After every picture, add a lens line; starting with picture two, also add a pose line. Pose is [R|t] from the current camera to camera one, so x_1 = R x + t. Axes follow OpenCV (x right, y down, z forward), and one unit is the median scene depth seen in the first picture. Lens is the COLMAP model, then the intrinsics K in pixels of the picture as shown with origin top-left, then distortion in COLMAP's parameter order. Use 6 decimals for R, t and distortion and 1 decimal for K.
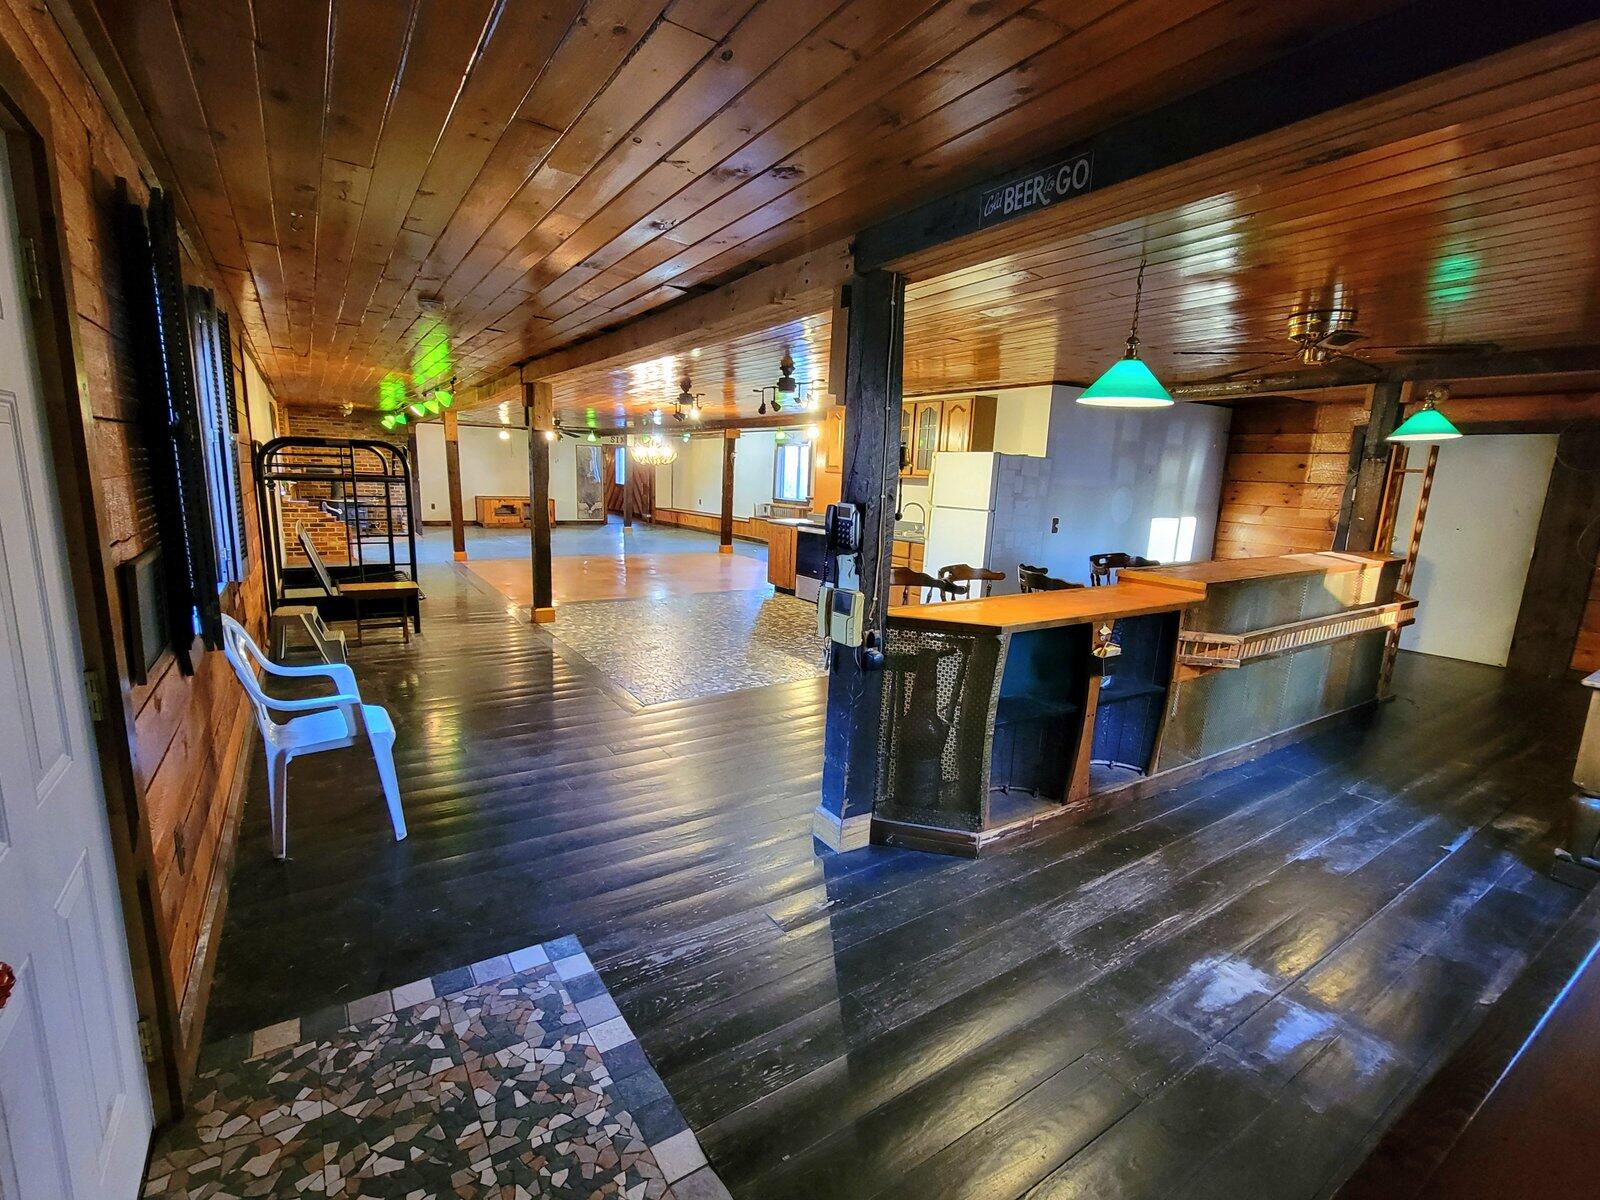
lens RADIAL K [[730.8, 0, 797.2], [0, 730.8, 619.7], [0, 0, 1]] dist [-0.001992, -0.000653]
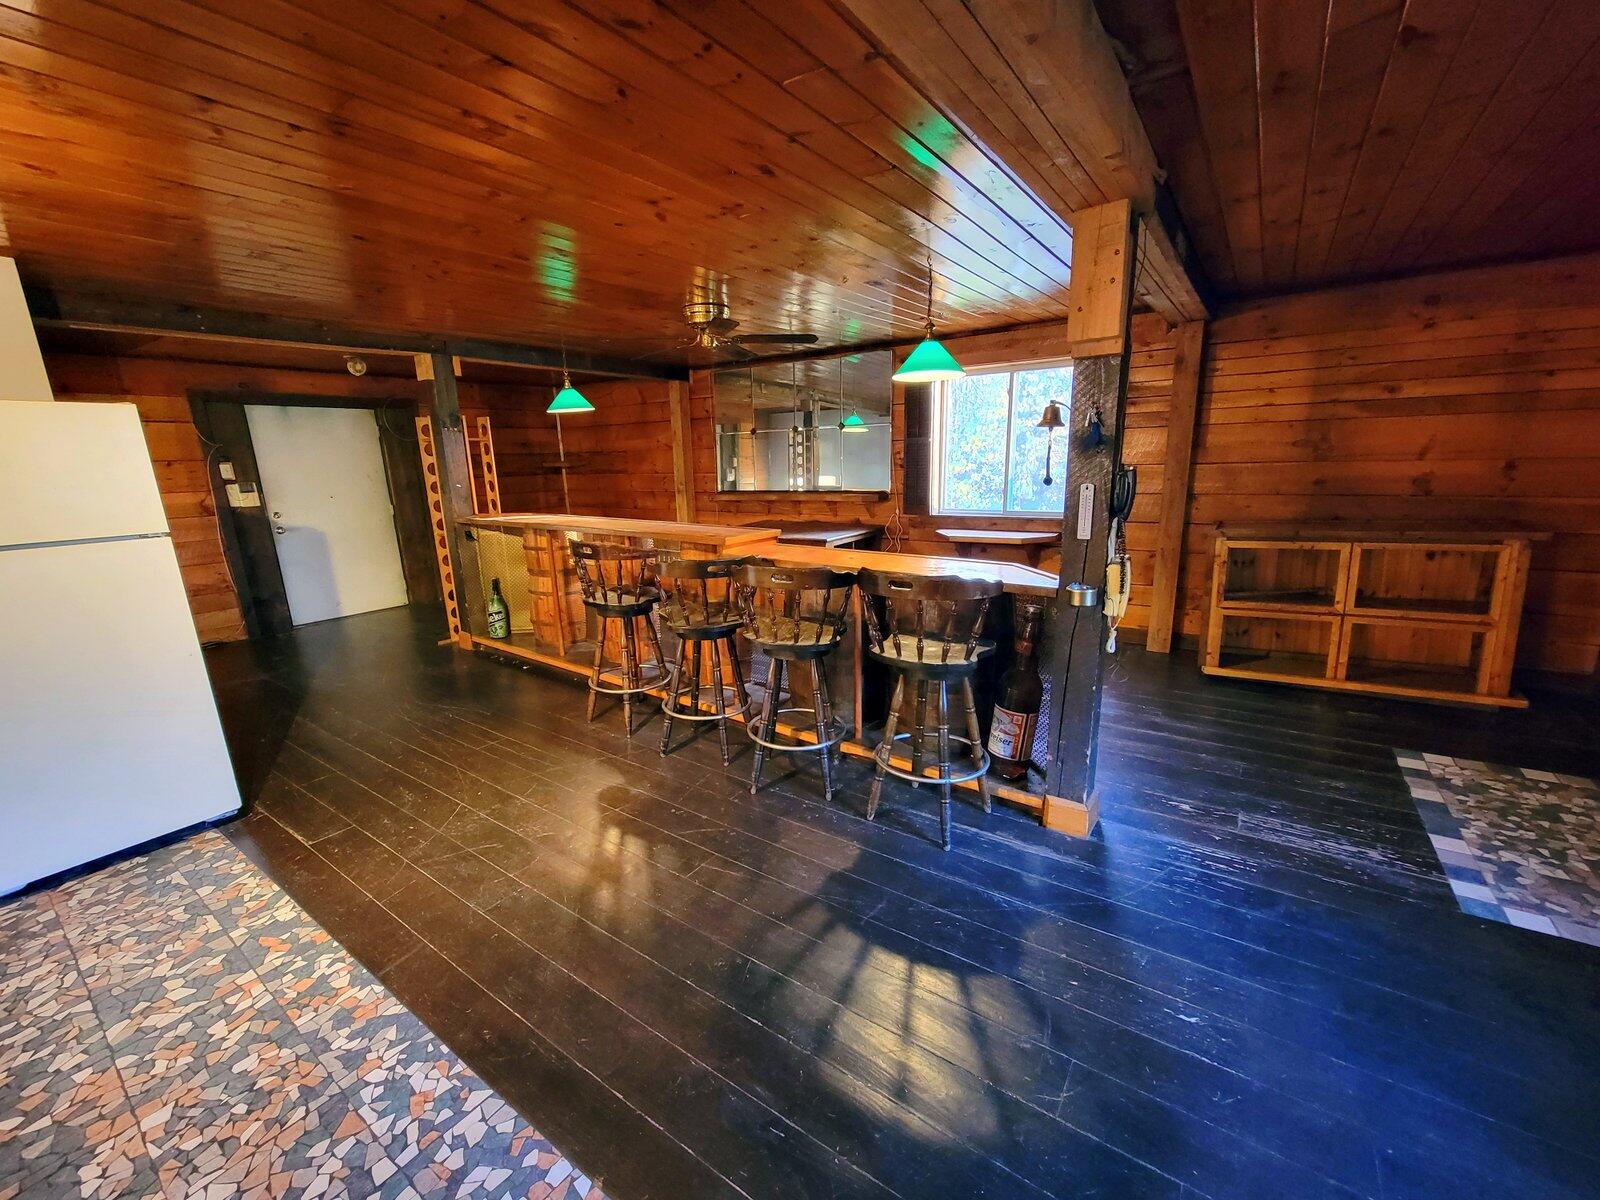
lens RADIAL K [[647.2, 0, 801.8], [0, 647.2, 619.3], [0, 0, 1]] dist [0.000342, 0.000301]
pose [[-0.363189, -0.251597, 0.897102, -0.378408], [0.200548, 0.919171, 0.338977, -0.226289], [-0.909876, 0.303025, -0.283376, 1.102606]]
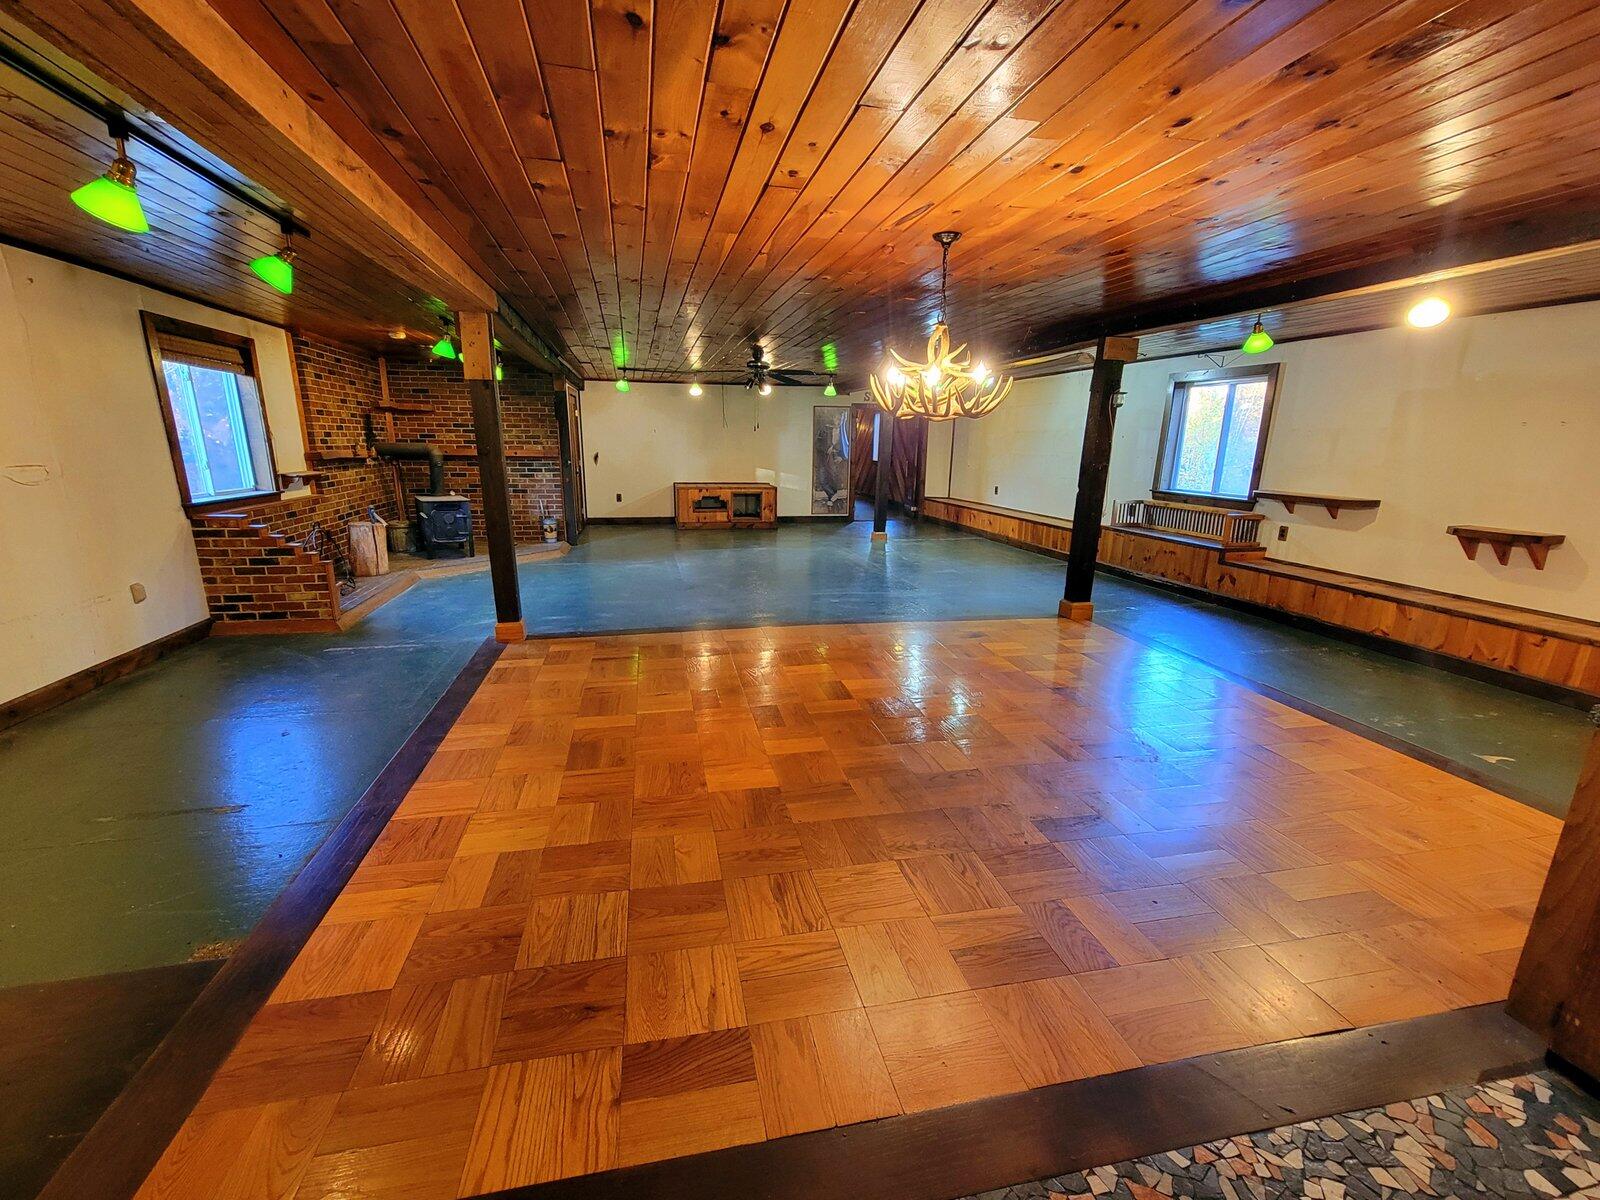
lens RADIAL K [[690.5, 0, 796.8], [0, 690.5, 617.1], [0, 0, 1]] dist [-0.002145, 0.000453]
pose [[0.934577, 0.068410, -0.349123, -0.348477], [-0.052622, 0.997125, 0.054520, -0.338061], [0.351849, -0.032581, 0.935490, 1.687473]]
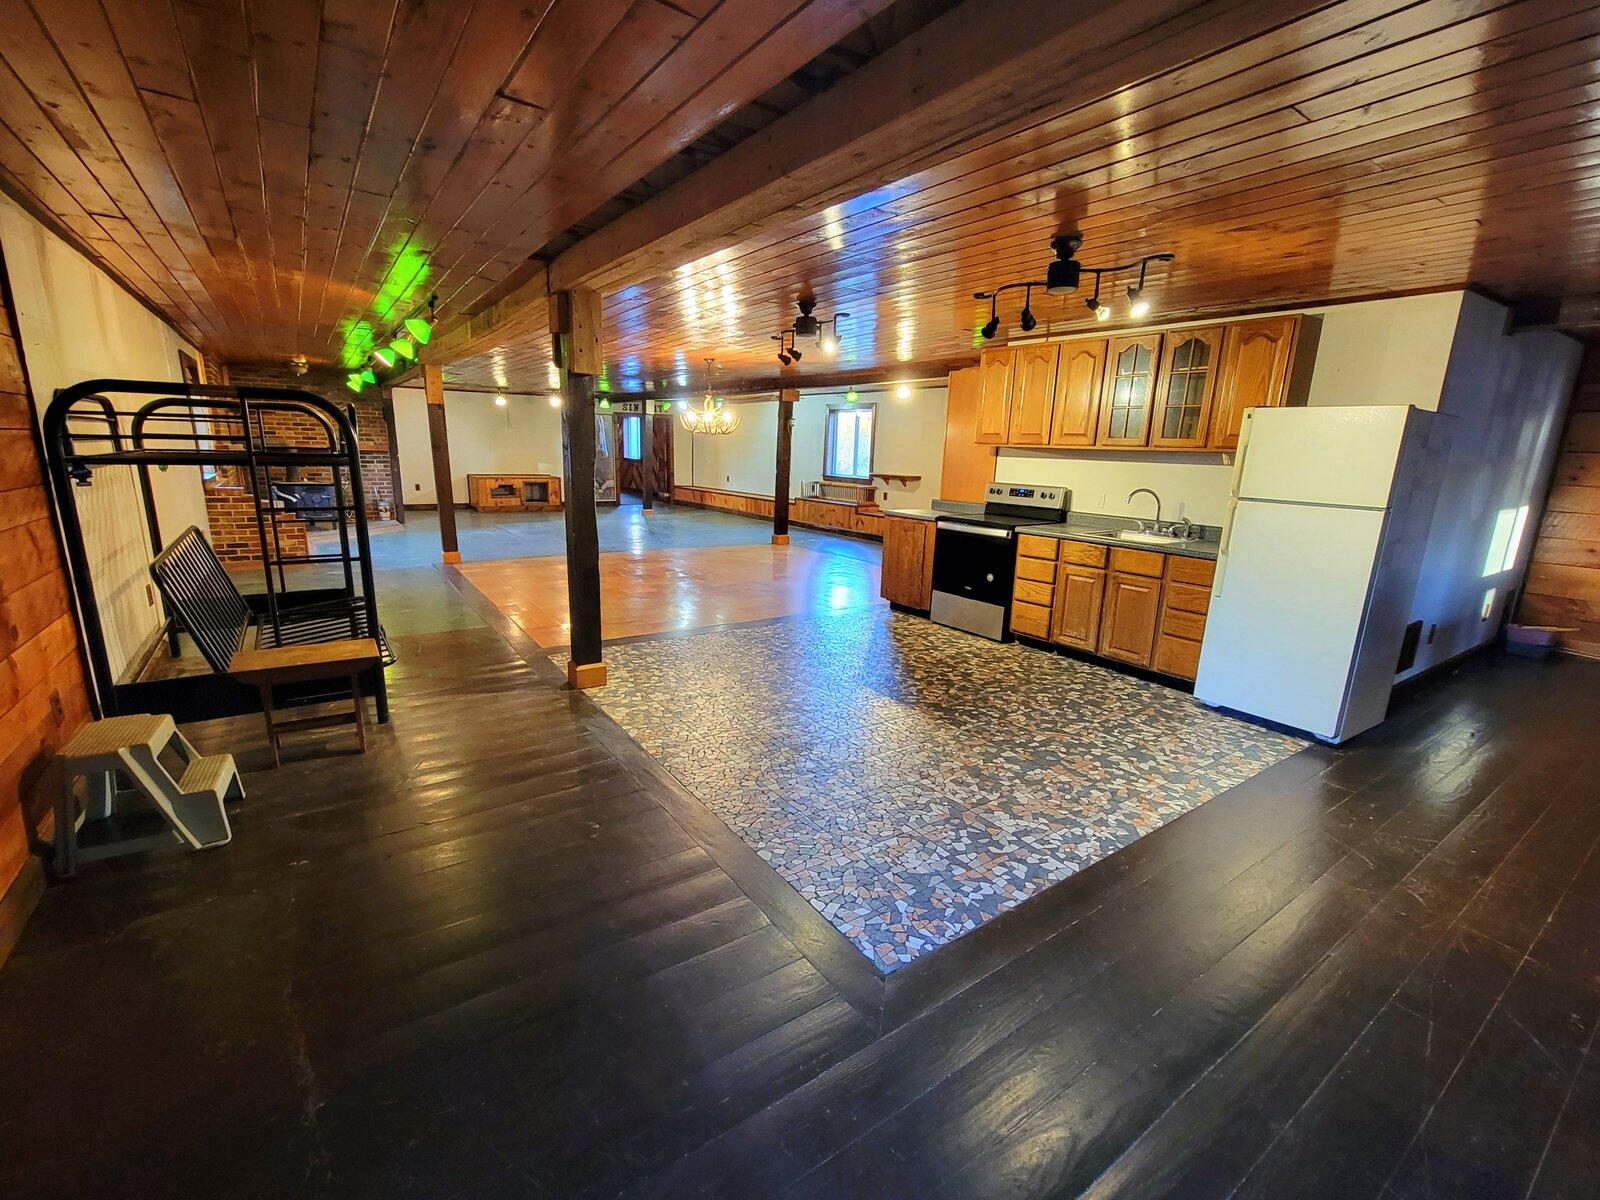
lens RADIAL K [[711.7, 0, 798.5], [0, 711.7, 618.1], [0, 0, 1]] dist [-0.003087, 0.000628]
pose [[0.999765, -0.010533, 0.018935, -0.297470], [0.009753, 0.999119, 0.040828, -0.131281], [-0.019348, -0.040634, 0.998987, 0.648559]]
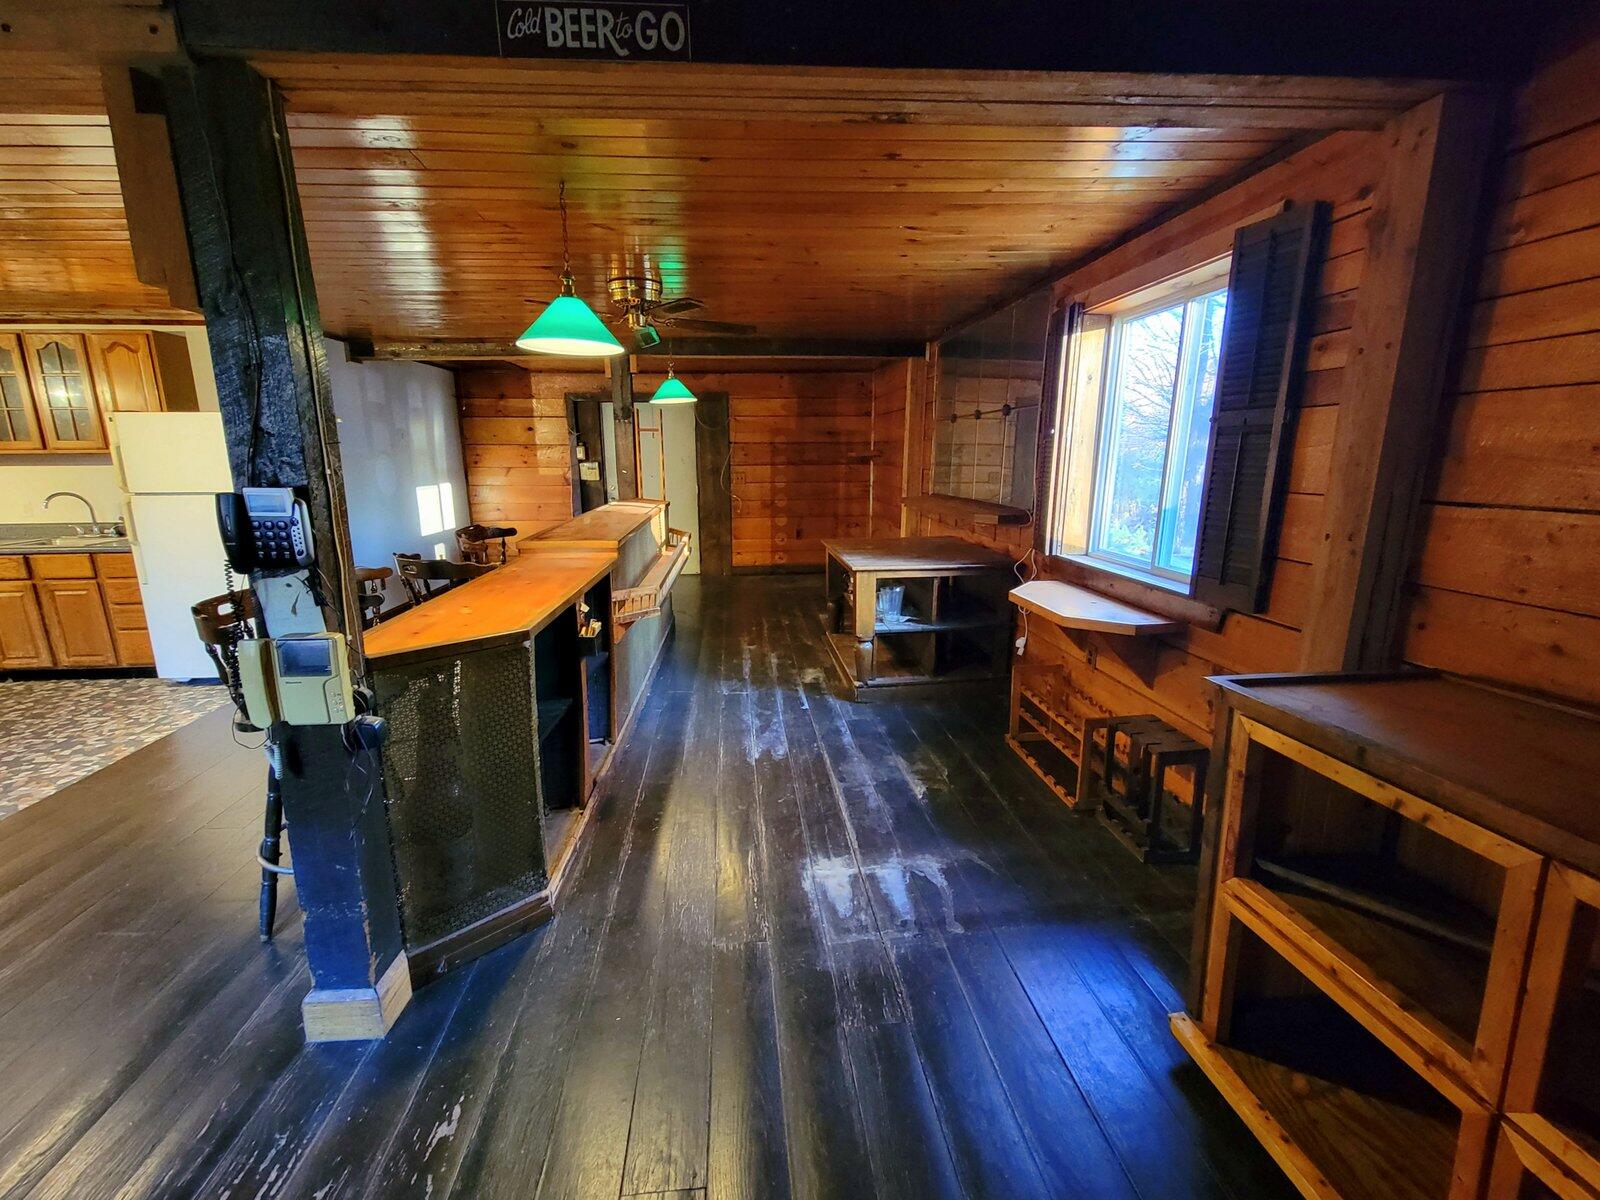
lens RADIAL K [[710.5, 0, 794.9], [0, 710.5, 618.3], [0, 0, 1]] dist [0.000008, 0.000124]
pose [[0.485429, -0.234331, 0.842287, -0.146252], [0.195691, 0.968090, 0.156549, -0.043993], [-0.852094, 0.088834, 0.515795, 0.245476]]
